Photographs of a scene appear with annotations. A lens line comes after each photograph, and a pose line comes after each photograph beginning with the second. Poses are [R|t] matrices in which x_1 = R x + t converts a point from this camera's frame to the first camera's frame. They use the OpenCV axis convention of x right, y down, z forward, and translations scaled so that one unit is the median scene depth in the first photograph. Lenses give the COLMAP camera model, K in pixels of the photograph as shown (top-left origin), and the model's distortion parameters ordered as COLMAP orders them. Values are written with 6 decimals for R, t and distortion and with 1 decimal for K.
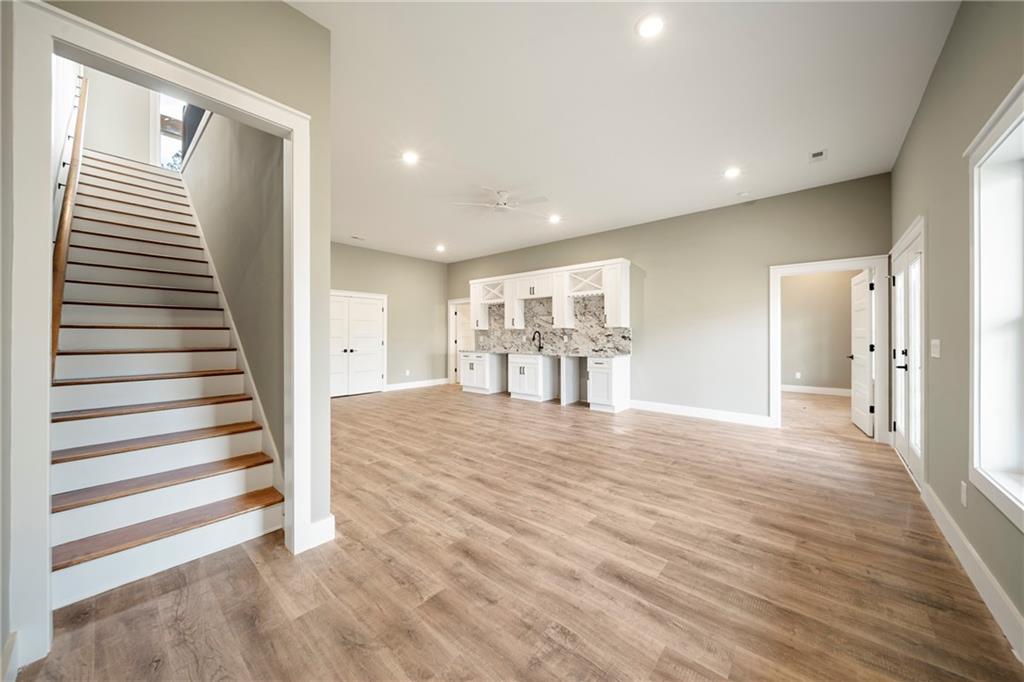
lens RADIAL K [[356.3, 0, 513.1], [0, 356.3, 335.2], [0, 0, 1]] dist [-0.002082, -0.000128]
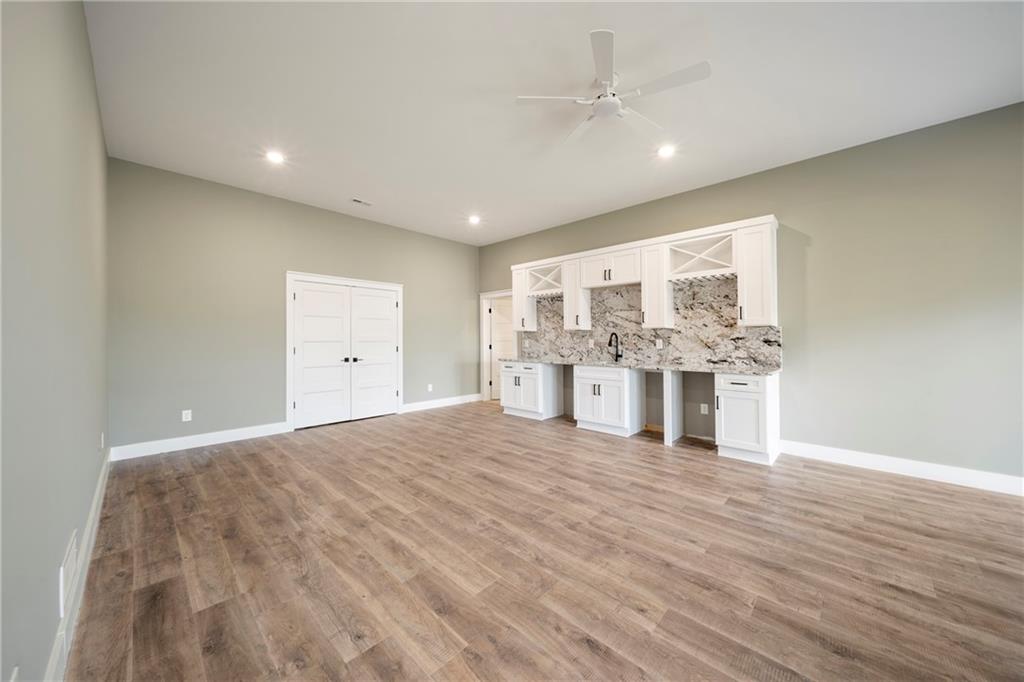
lens RADIAL K [[356.3, 0, 517.2], [0, 356.3, 345.6], [0, 0, 1]] dist [-0.002082, -0.000128]
pose [[0.999352, 0.000192, -0.035987, -0.098270], [0.000512, 0.999809, 0.019555, 0.000246], [0.035984, -0.019561, 0.999161, 0.294530]]
